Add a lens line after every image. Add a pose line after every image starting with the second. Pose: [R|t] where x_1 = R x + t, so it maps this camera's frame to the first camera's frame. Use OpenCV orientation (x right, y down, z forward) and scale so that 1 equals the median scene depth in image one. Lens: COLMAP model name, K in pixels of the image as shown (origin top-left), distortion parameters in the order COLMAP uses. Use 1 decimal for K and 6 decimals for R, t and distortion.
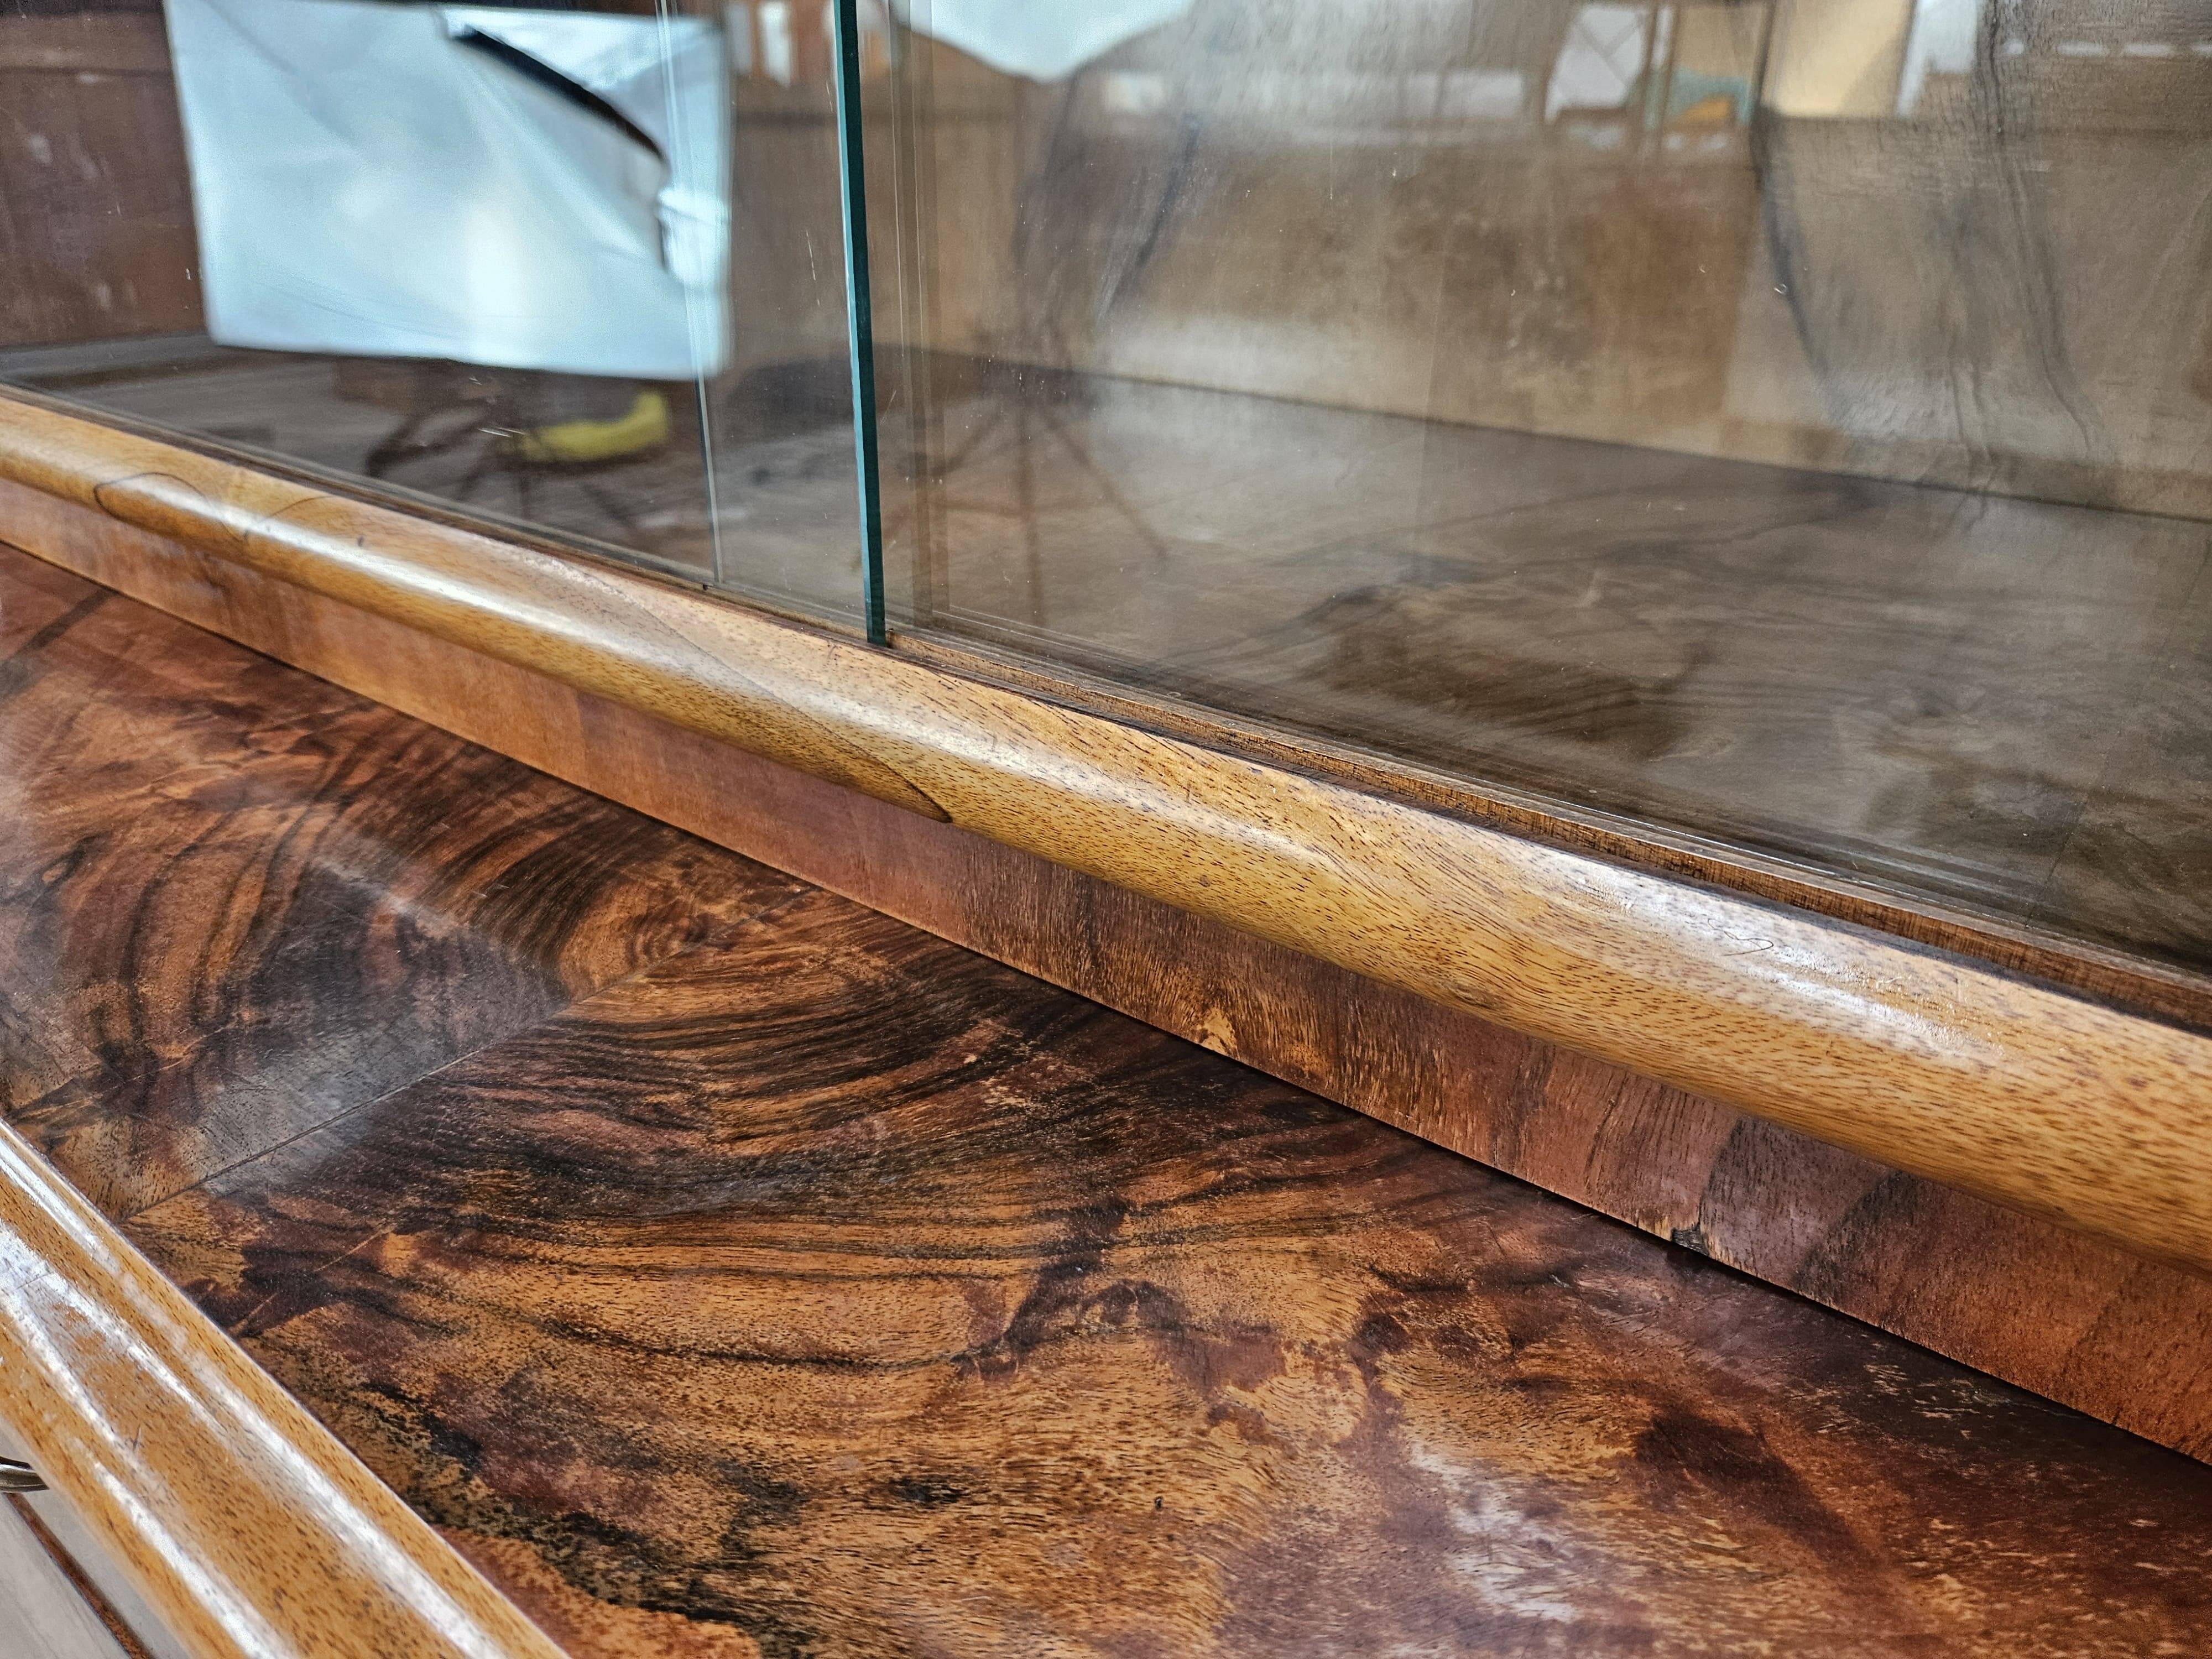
lens RADIAL K [[1505.9, 0, 1079.9], [0, 1505.9, 843.9], [0, 0, 1]] dist [0.073547, -0.072595]
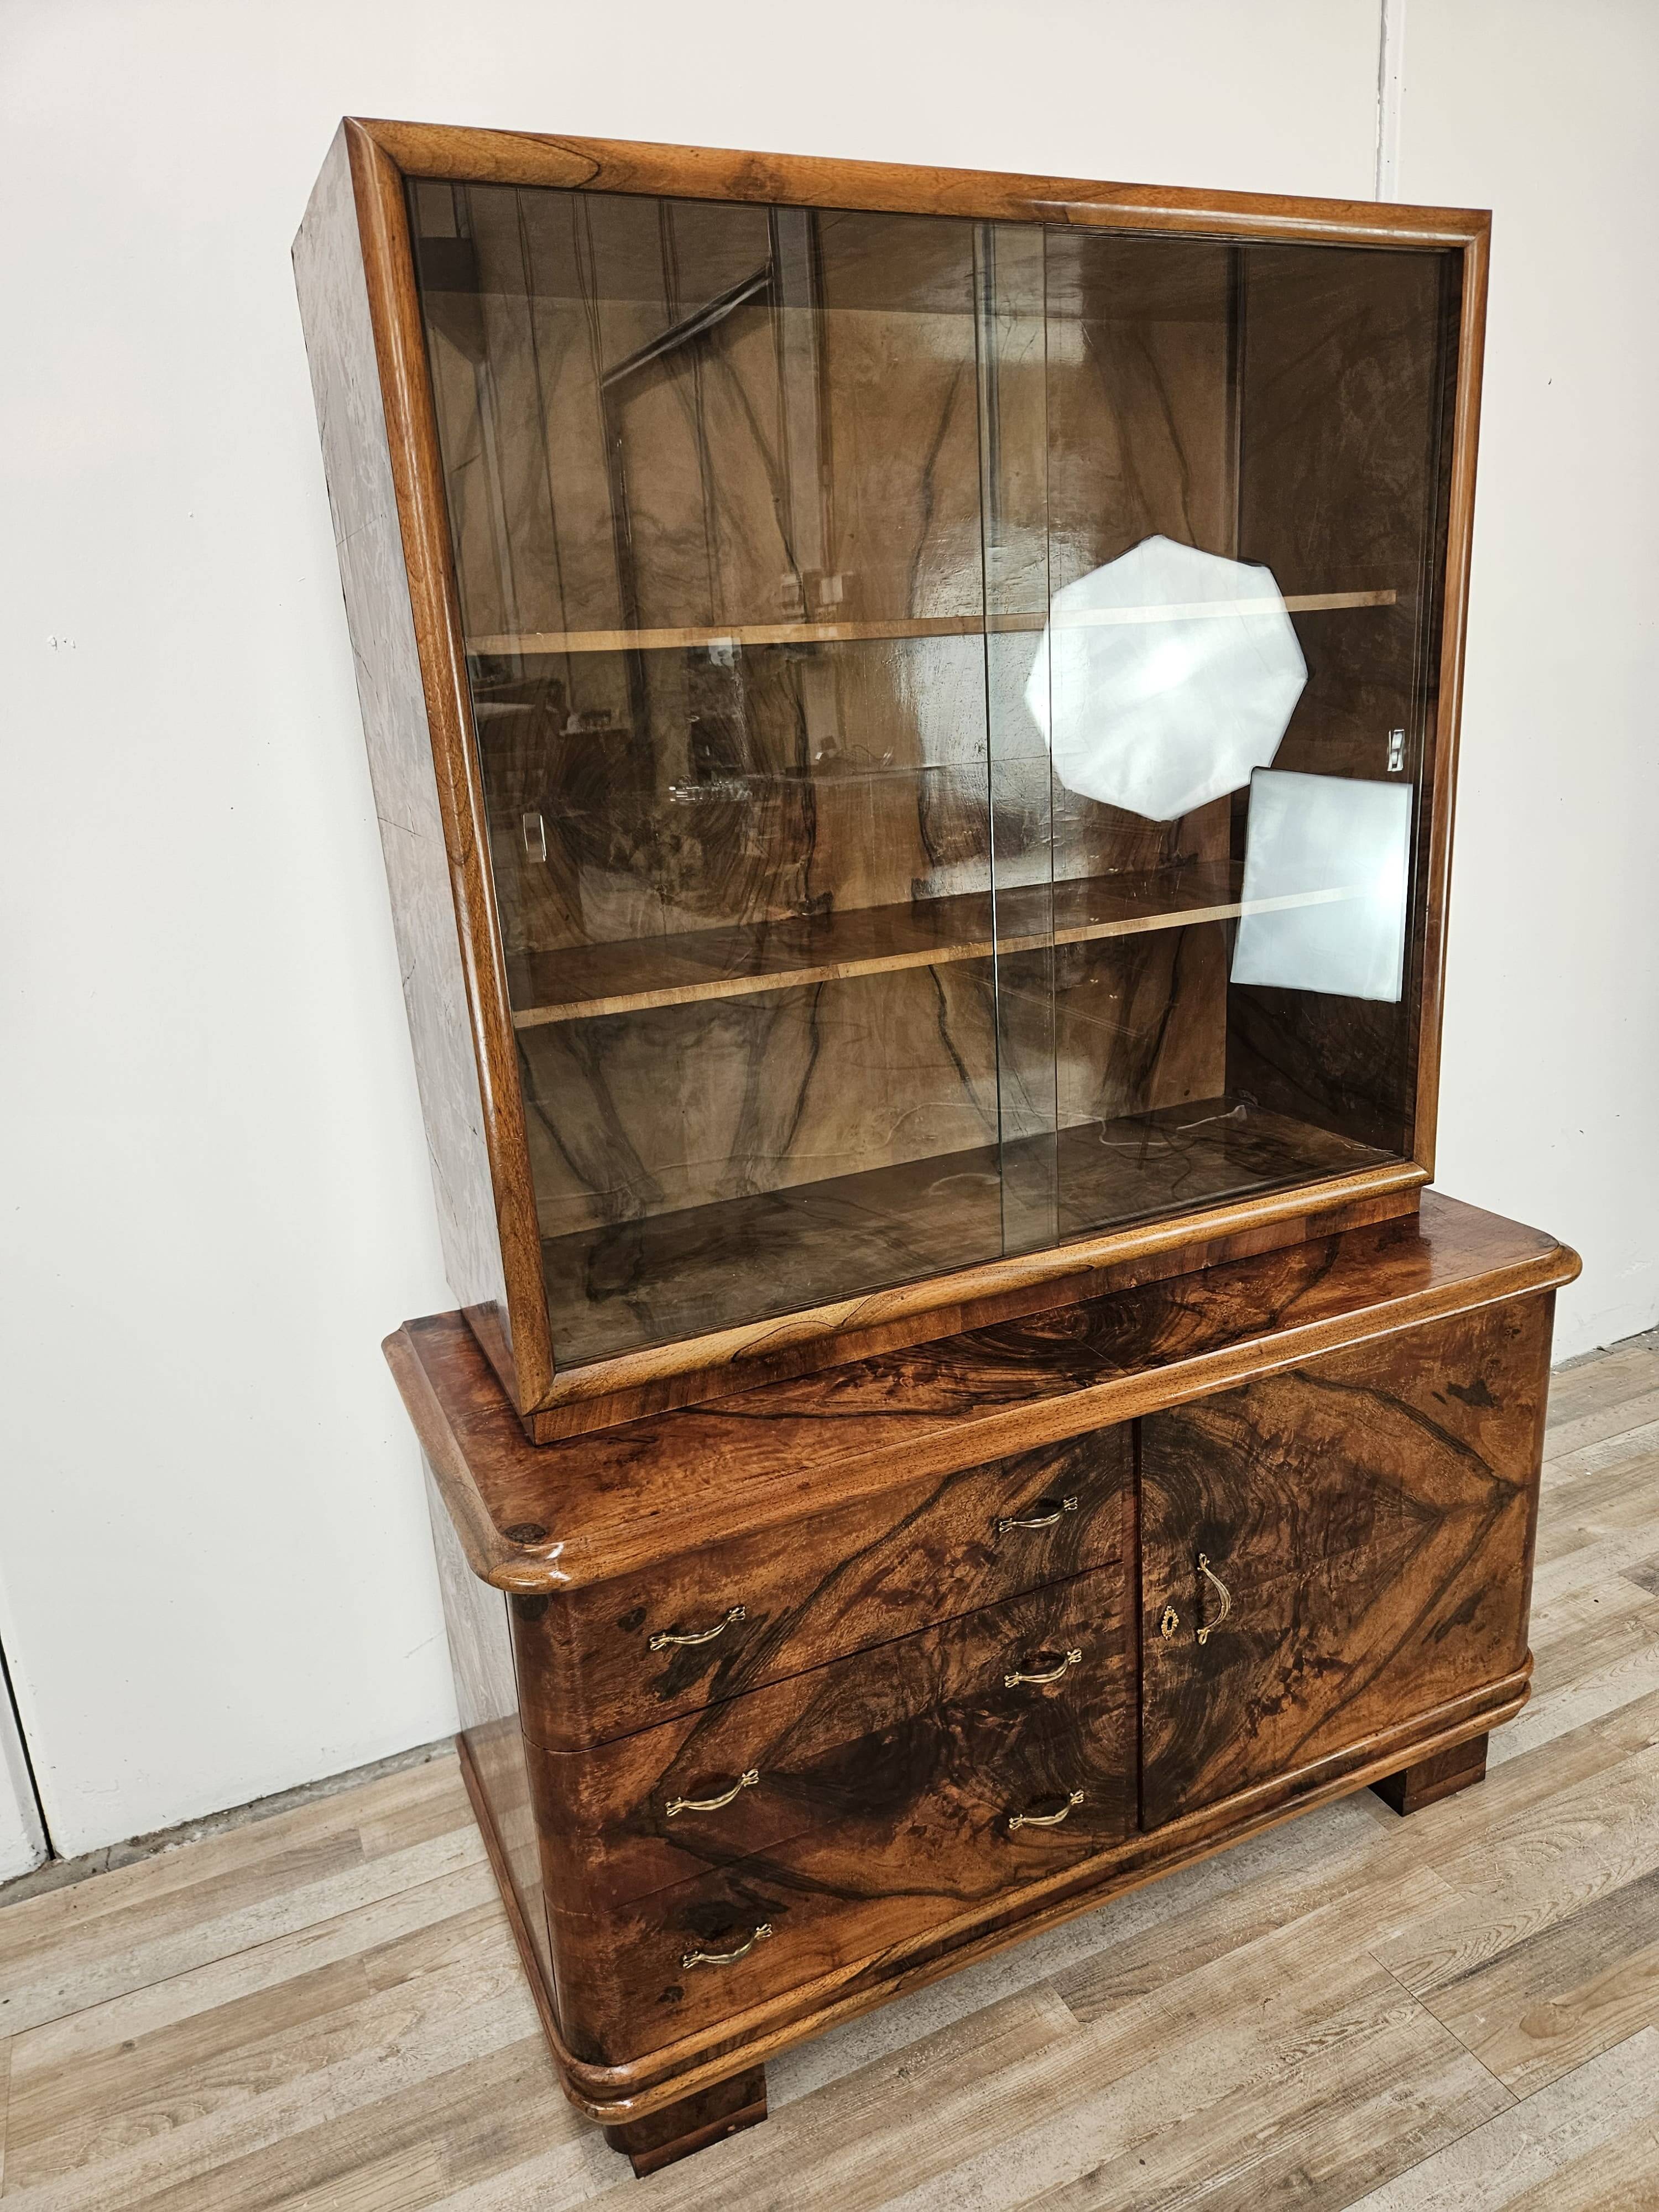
lens RADIAL K [[1495.4, 0, 854.5], [0, 1495.4, 1102.9], [0, 0, 1]] dist [0.067776, -0.066677]
pose [[0.433842, -0.286274, 0.854300, -3.896021], [0.441876, 0.893923, 0.075152, -1.062351], [-0.785192, 0.344890, 0.514319, -0.956775]]
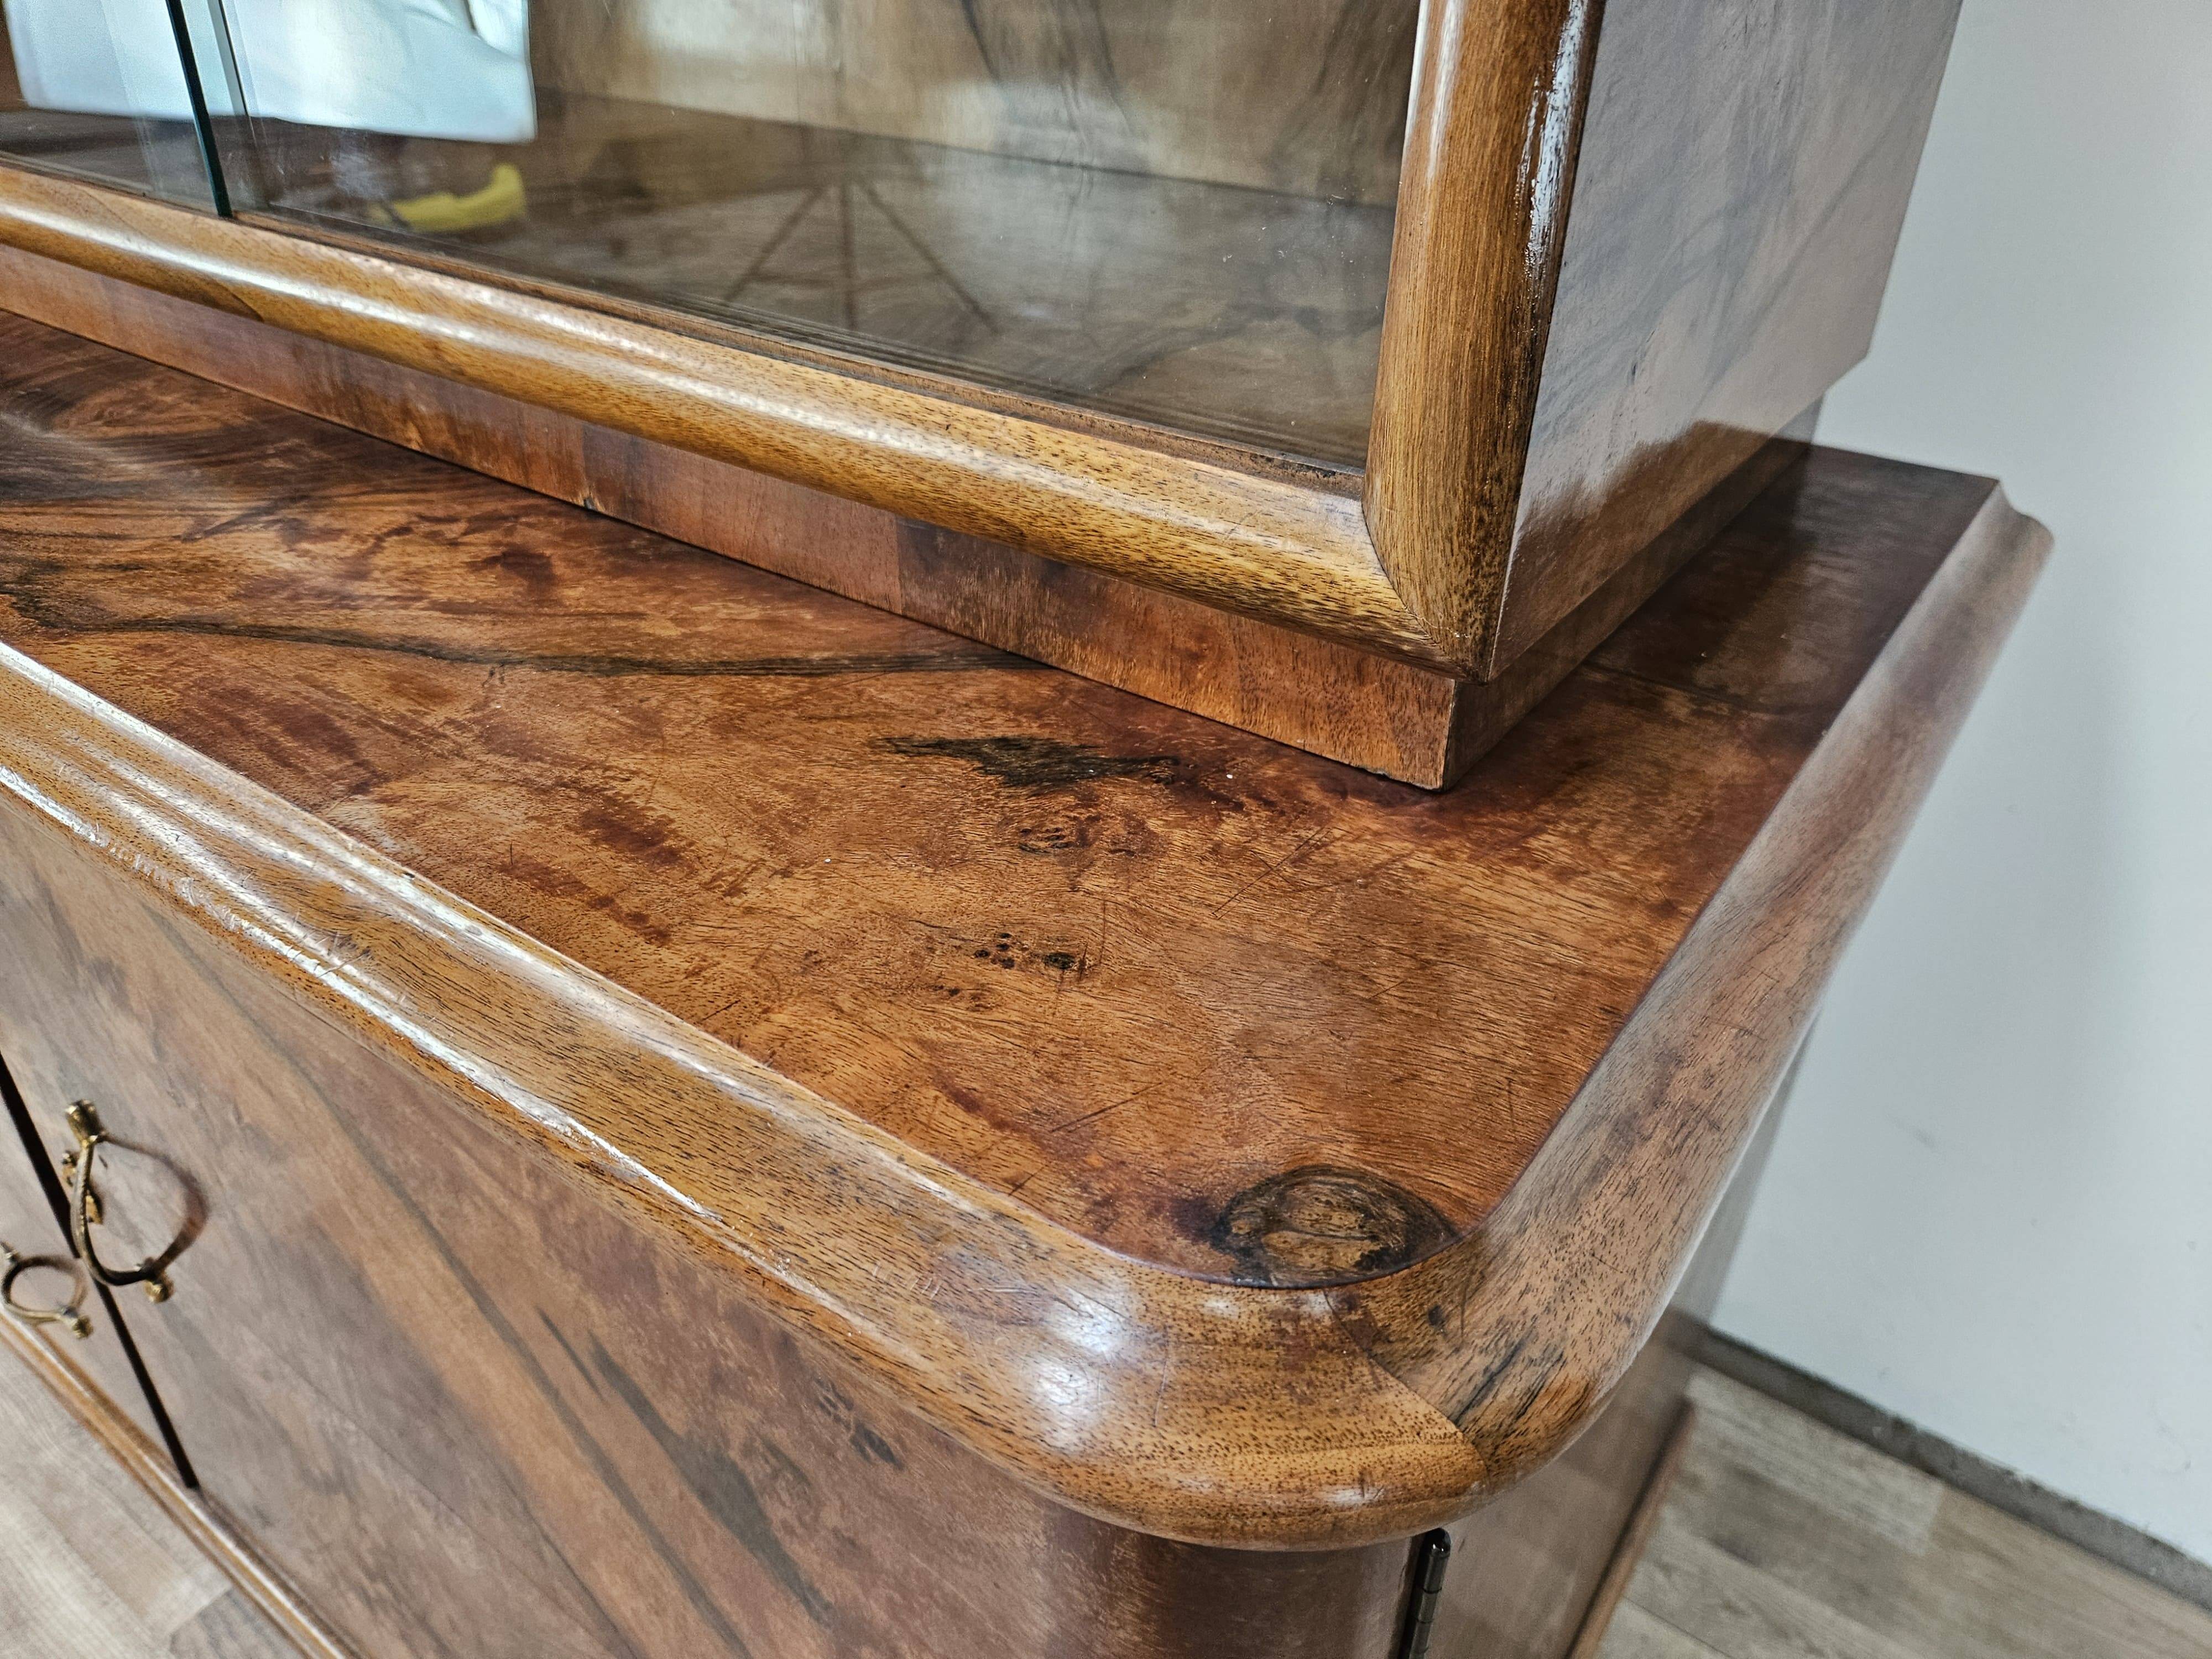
lens RADIAL K [[1541.9, 0, 1106.0], [0, 1541.9, 829.5], [0, 0, 1]] dist [0.038523, -0.052734]
pose [[0.998460, -0.011810, 0.054197, 0.673980], [0.005923, 0.994184, 0.107534, 0.330871], [-0.055152, -0.107048, 0.992723, -0.754296]]
